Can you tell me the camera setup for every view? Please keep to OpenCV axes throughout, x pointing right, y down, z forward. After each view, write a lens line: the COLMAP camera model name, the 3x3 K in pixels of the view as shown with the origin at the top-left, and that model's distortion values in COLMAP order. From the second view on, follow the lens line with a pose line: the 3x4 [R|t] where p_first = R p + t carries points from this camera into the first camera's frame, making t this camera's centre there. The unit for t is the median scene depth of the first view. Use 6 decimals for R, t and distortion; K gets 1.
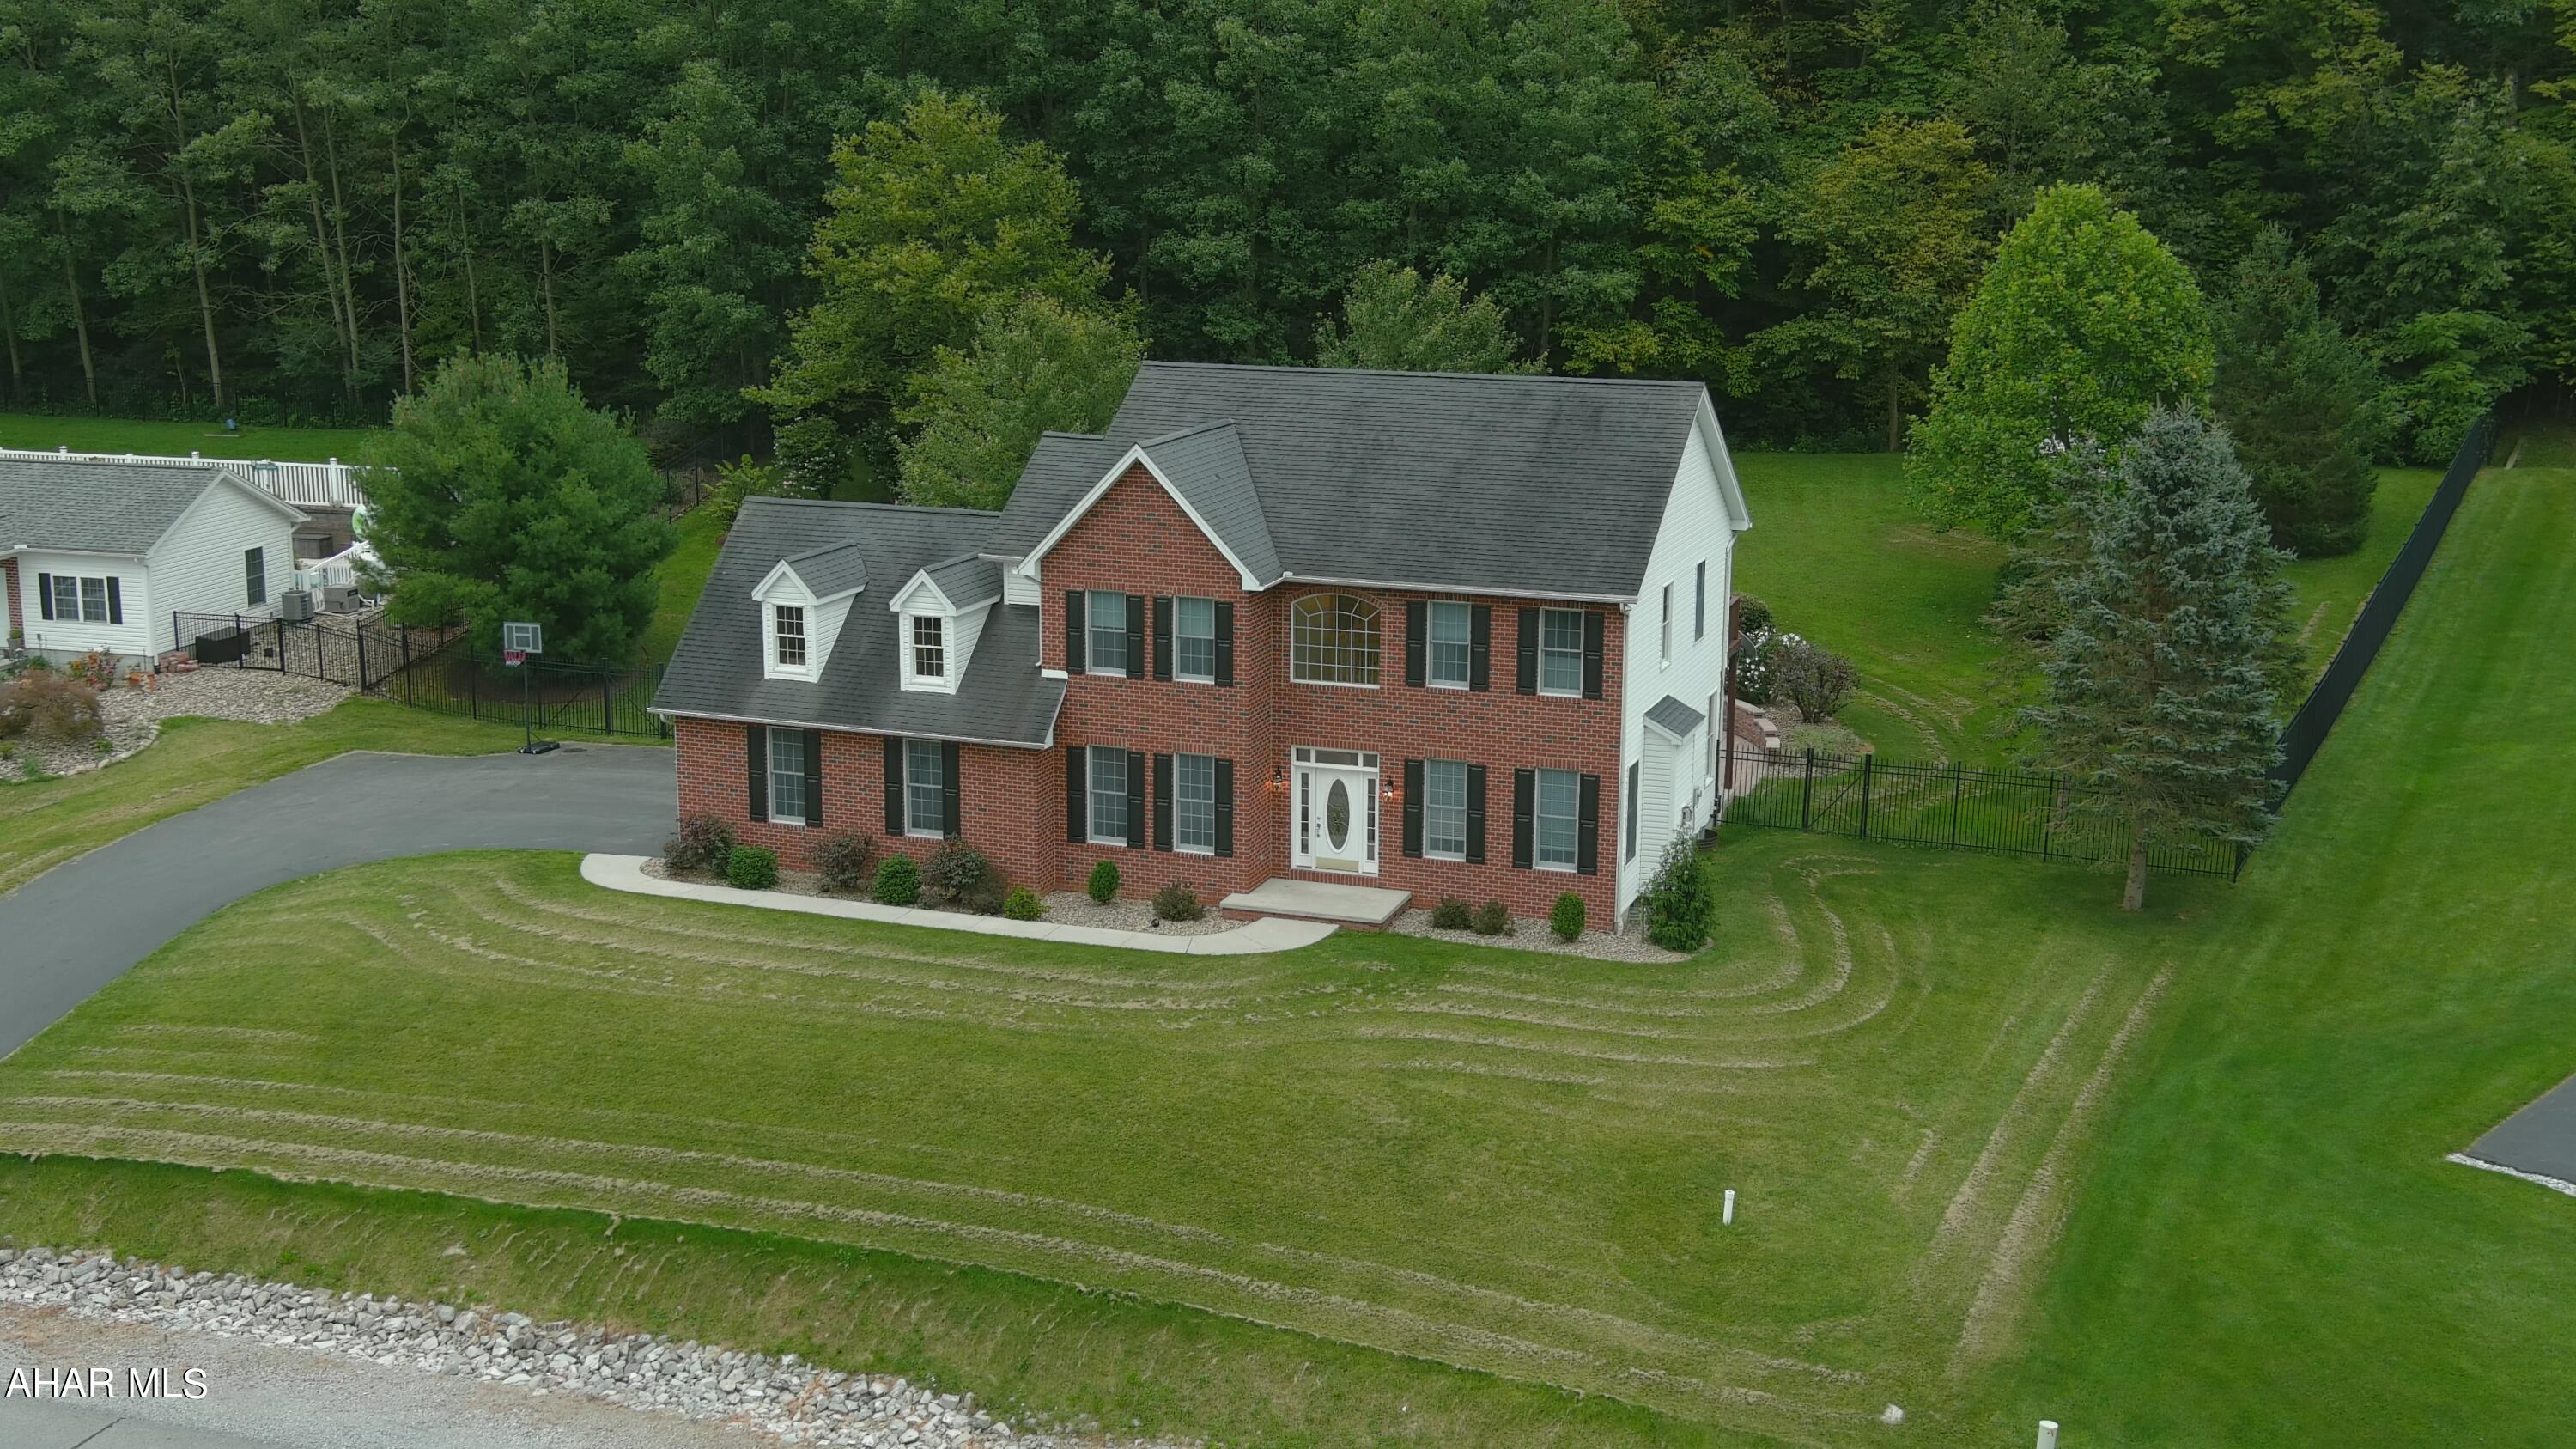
lens RADIAL K [[2943.4, 0, 1300.0], [0, 2943.4, 715.5], [0, 0, 1]] dist [0.047869, -0.157659]
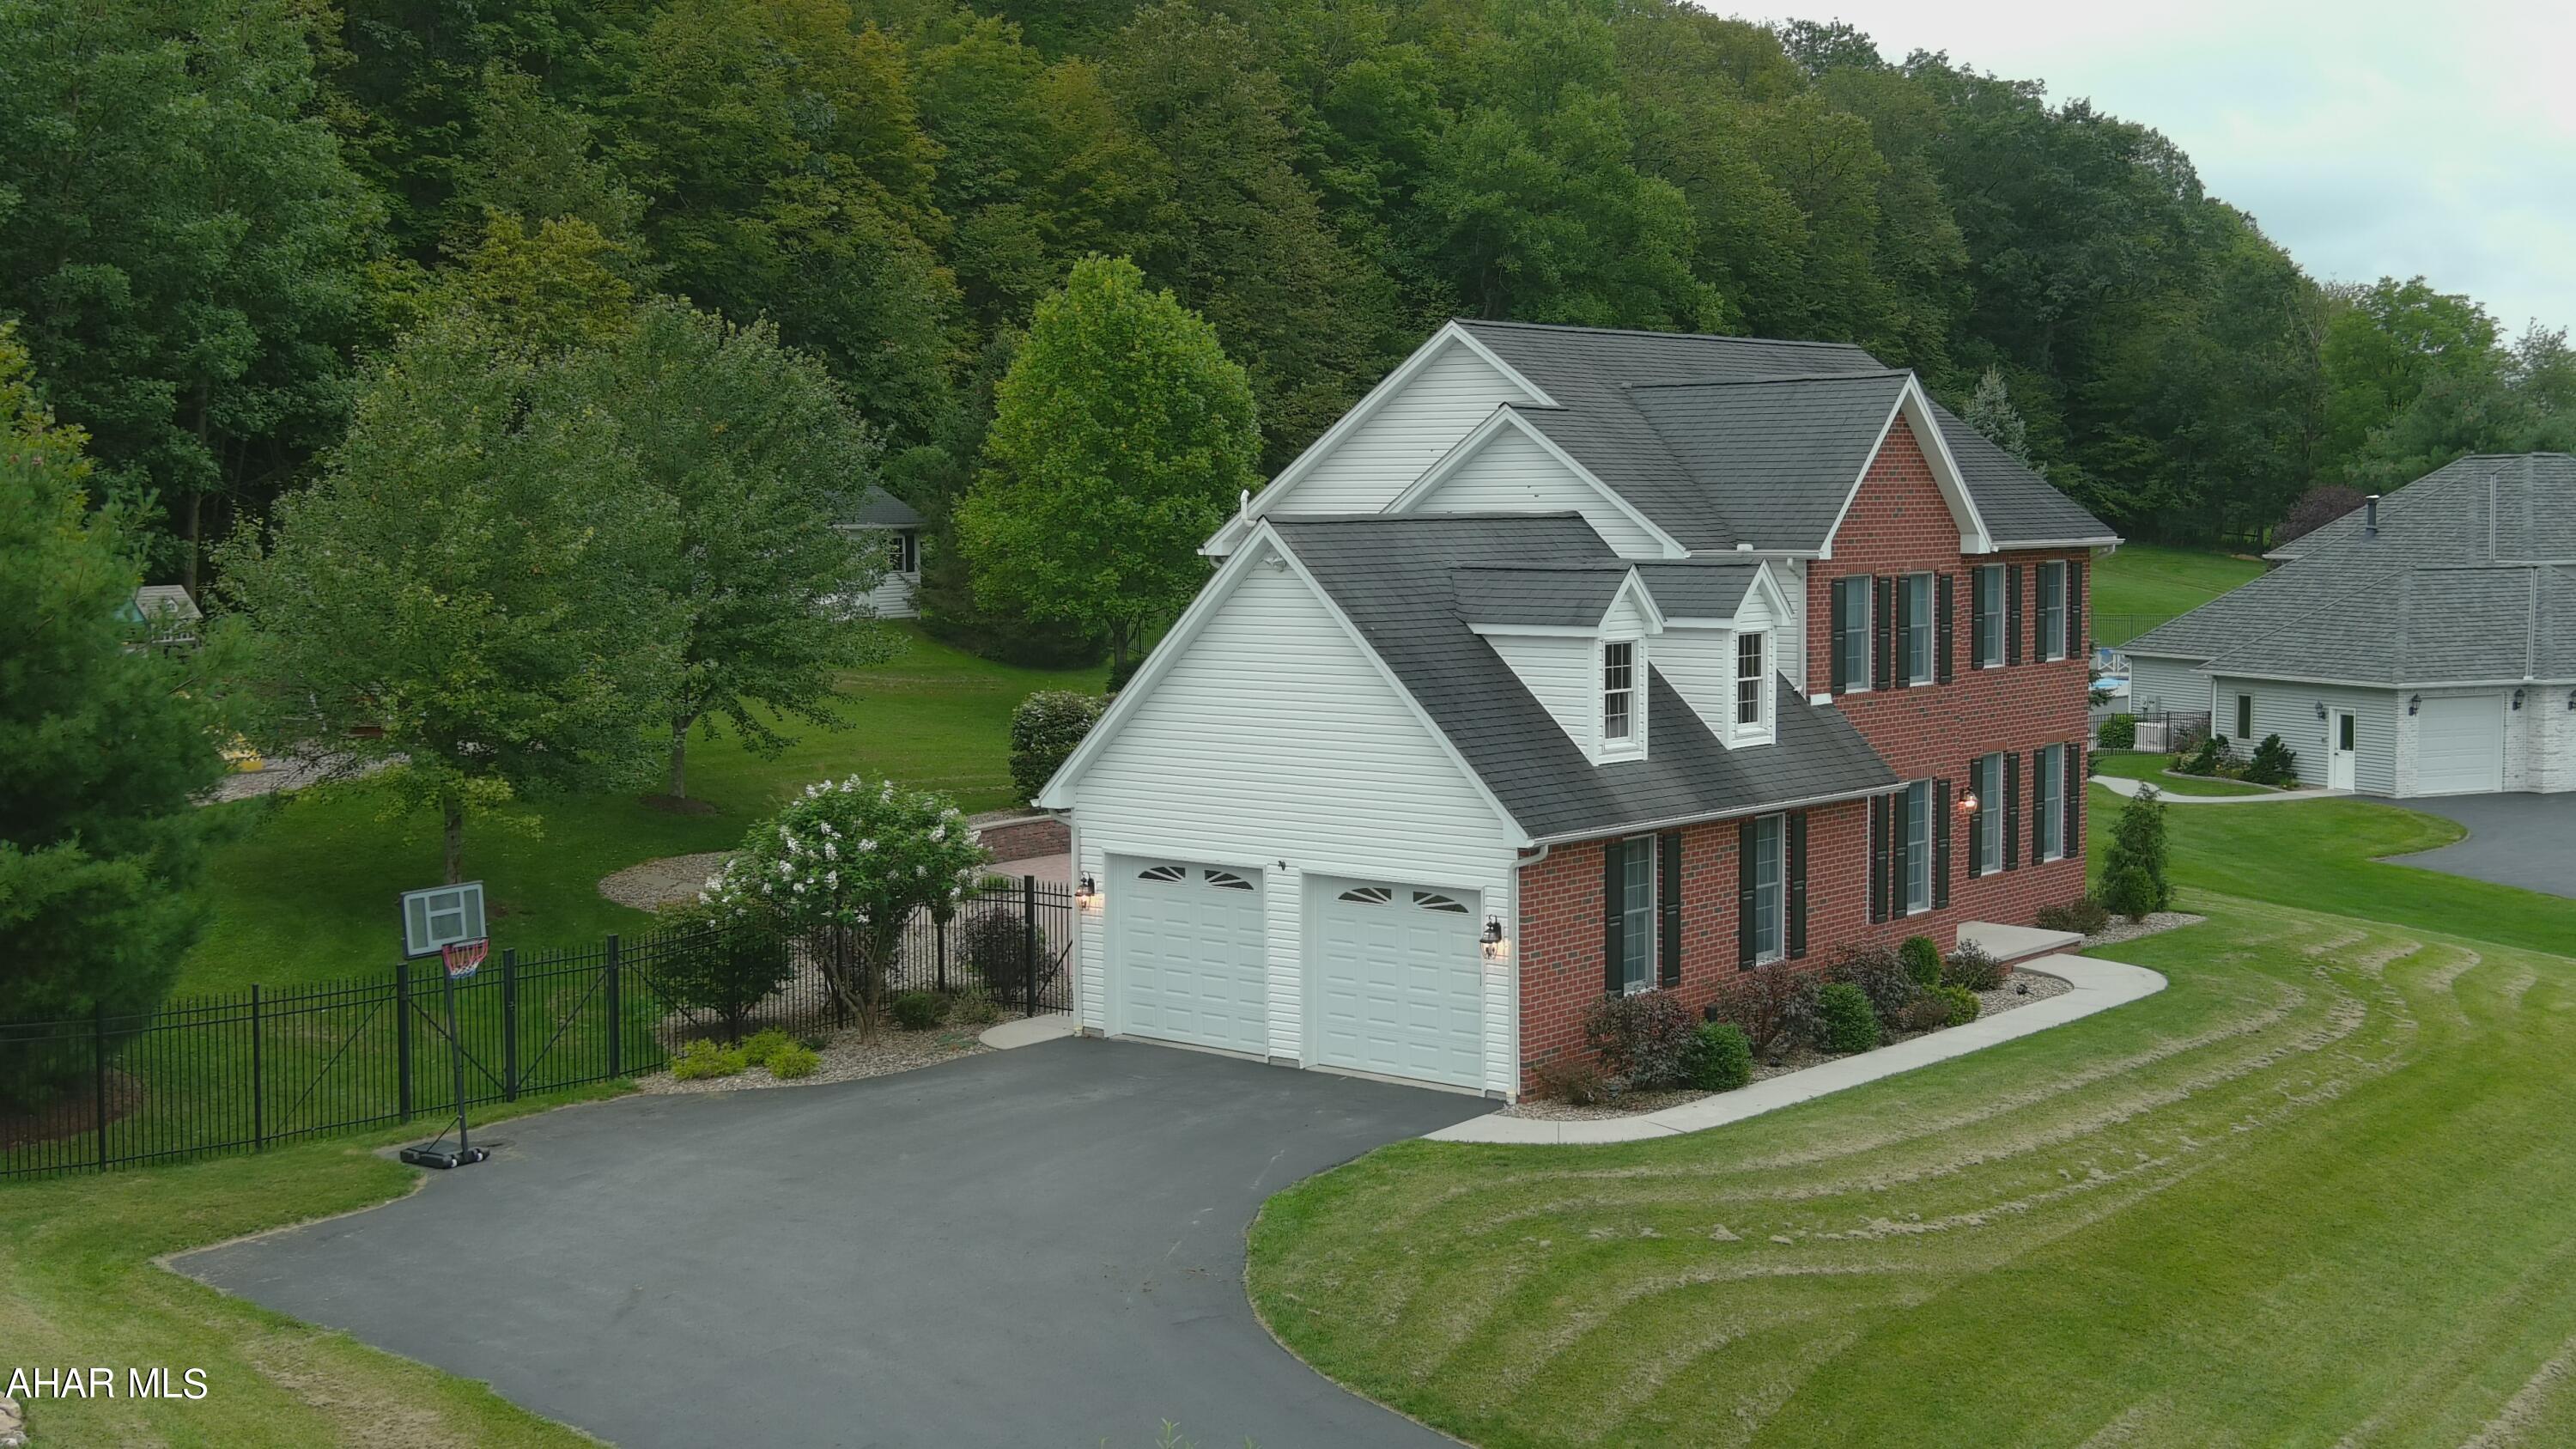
lens RADIAL K [[2943.4, 0, 1300.0], [0, 2943.4, 715.5], [0, 0, 1]] dist [0.047869, -0.157659]
pose [[0.347319, -0.075312, 0.934718, -0.812876], [0.203568, 0.979055, 0.003243, -0.039170], [-0.915385, 0.189152, 0.355376, 0.874726]]
